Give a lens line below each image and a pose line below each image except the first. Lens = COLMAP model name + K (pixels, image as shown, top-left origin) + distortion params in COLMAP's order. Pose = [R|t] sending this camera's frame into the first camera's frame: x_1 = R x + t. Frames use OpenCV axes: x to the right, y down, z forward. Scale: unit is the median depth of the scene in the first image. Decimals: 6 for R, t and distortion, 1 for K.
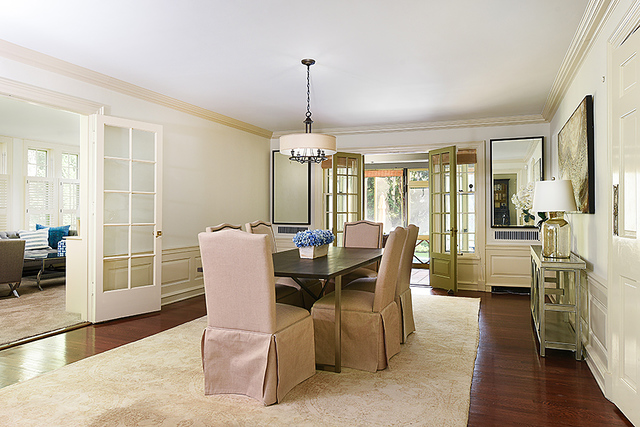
lens RADIAL K [[436.6, 0, 319.0], [0, 436.6, 209.2], [0, 0, 1]] dist [-0.004575, -0.002052]
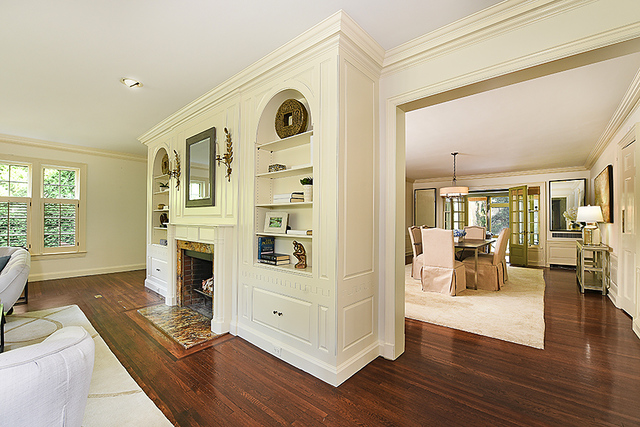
lens RADIAL K [[271.4, 0, 322.7], [0, 271.4, 216.2], [0, 0, 1]] dist [-0.017635, -0.000314]
pose [[0.952281, 0.005260, -0.305179, -0.219495], [-0.007694, 0.999947, -0.006774, -0.003500], [0.305127, 0.008799, 0.952271, -0.459736]]
